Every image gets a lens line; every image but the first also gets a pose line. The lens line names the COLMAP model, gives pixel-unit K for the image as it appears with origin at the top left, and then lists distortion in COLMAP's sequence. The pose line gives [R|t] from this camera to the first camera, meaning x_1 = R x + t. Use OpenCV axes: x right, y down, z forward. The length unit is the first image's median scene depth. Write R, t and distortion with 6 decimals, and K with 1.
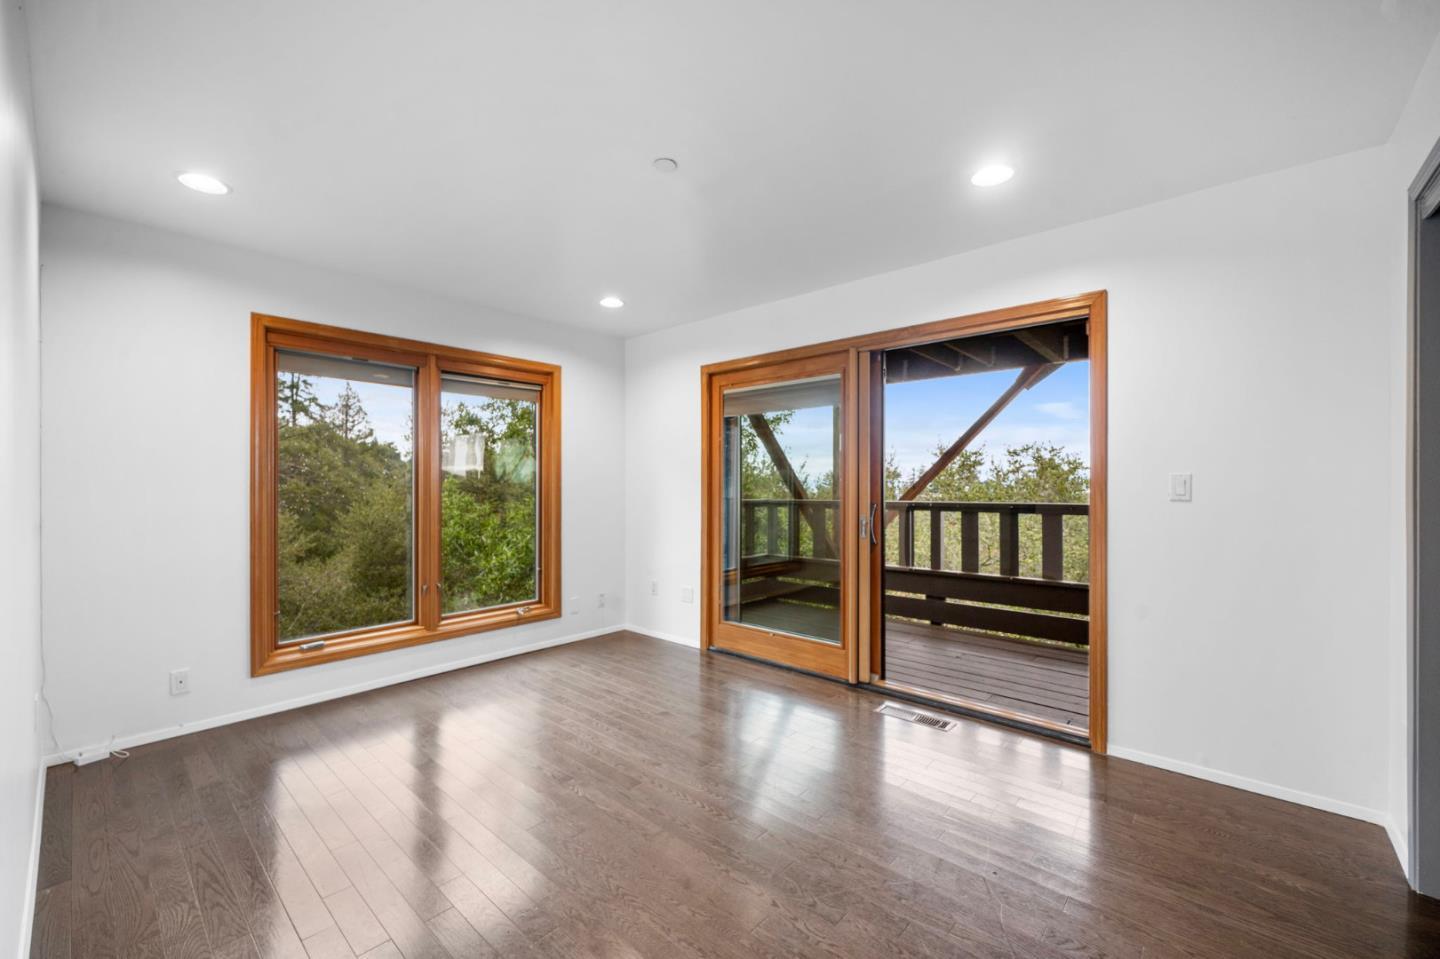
lens RADIAL K [[578.0, 0, 722.1], [0, 578.0, 482.2], [0, 0, 1]] dist [0.001361, 0.000053]
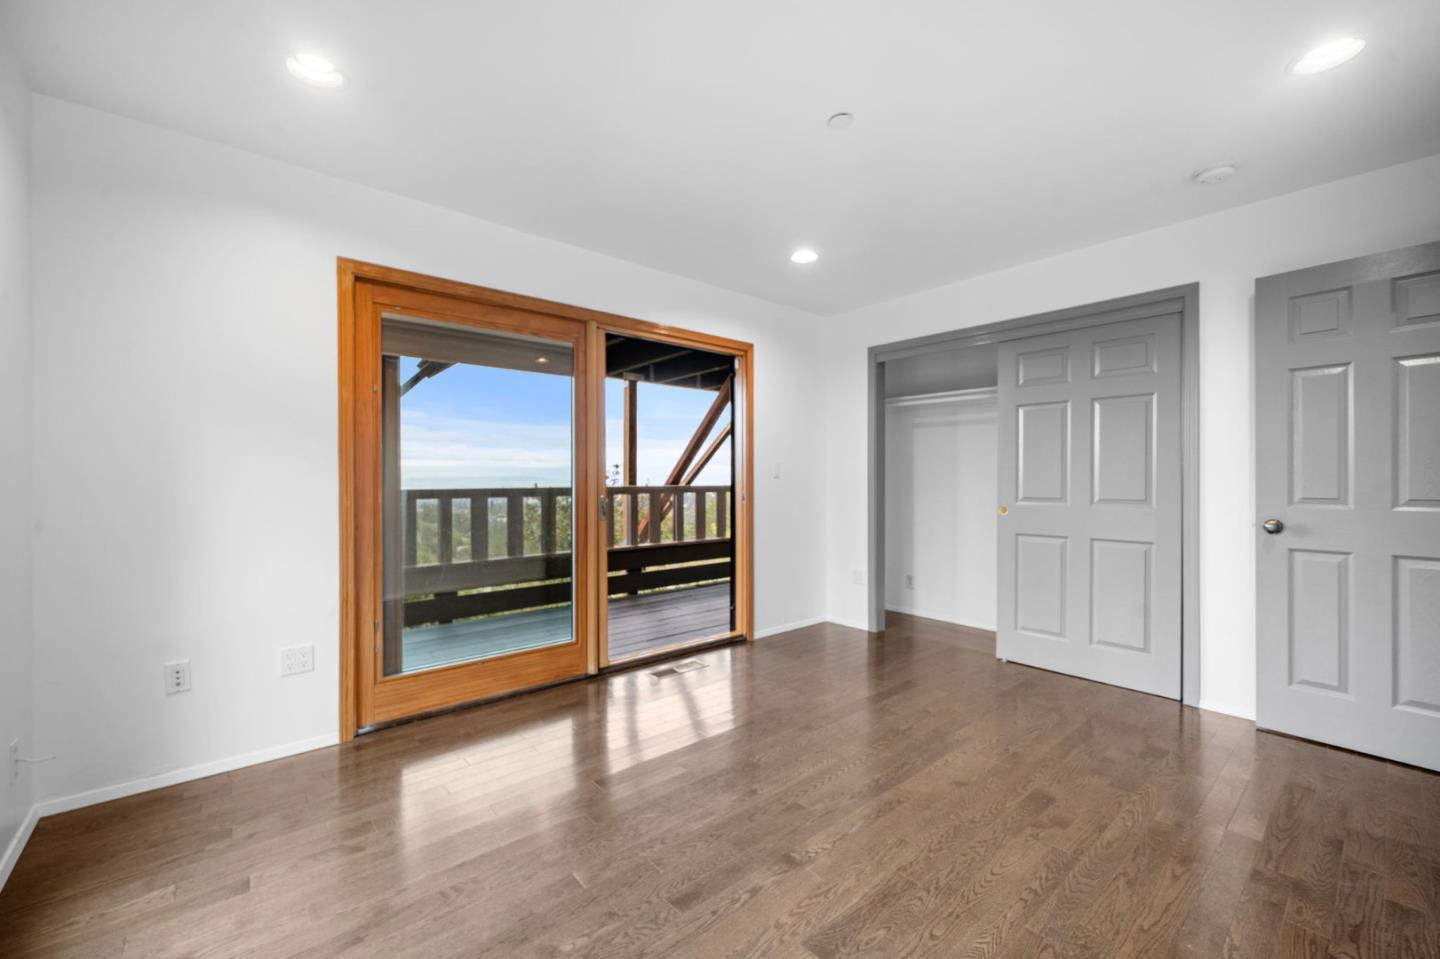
lens RADIAL K [[578.0, 0, 721.9], [0, 578.0, 481.5], [0, 0, 1]] dist [0.001361, 0.000053]
pose [[0.134420, -0.005572, 0.990909, -0.637126], [-0.008121, 0.999944, 0.006725, 0.019894], [-0.990891, -0.008951, 0.134368, 0.614107]]
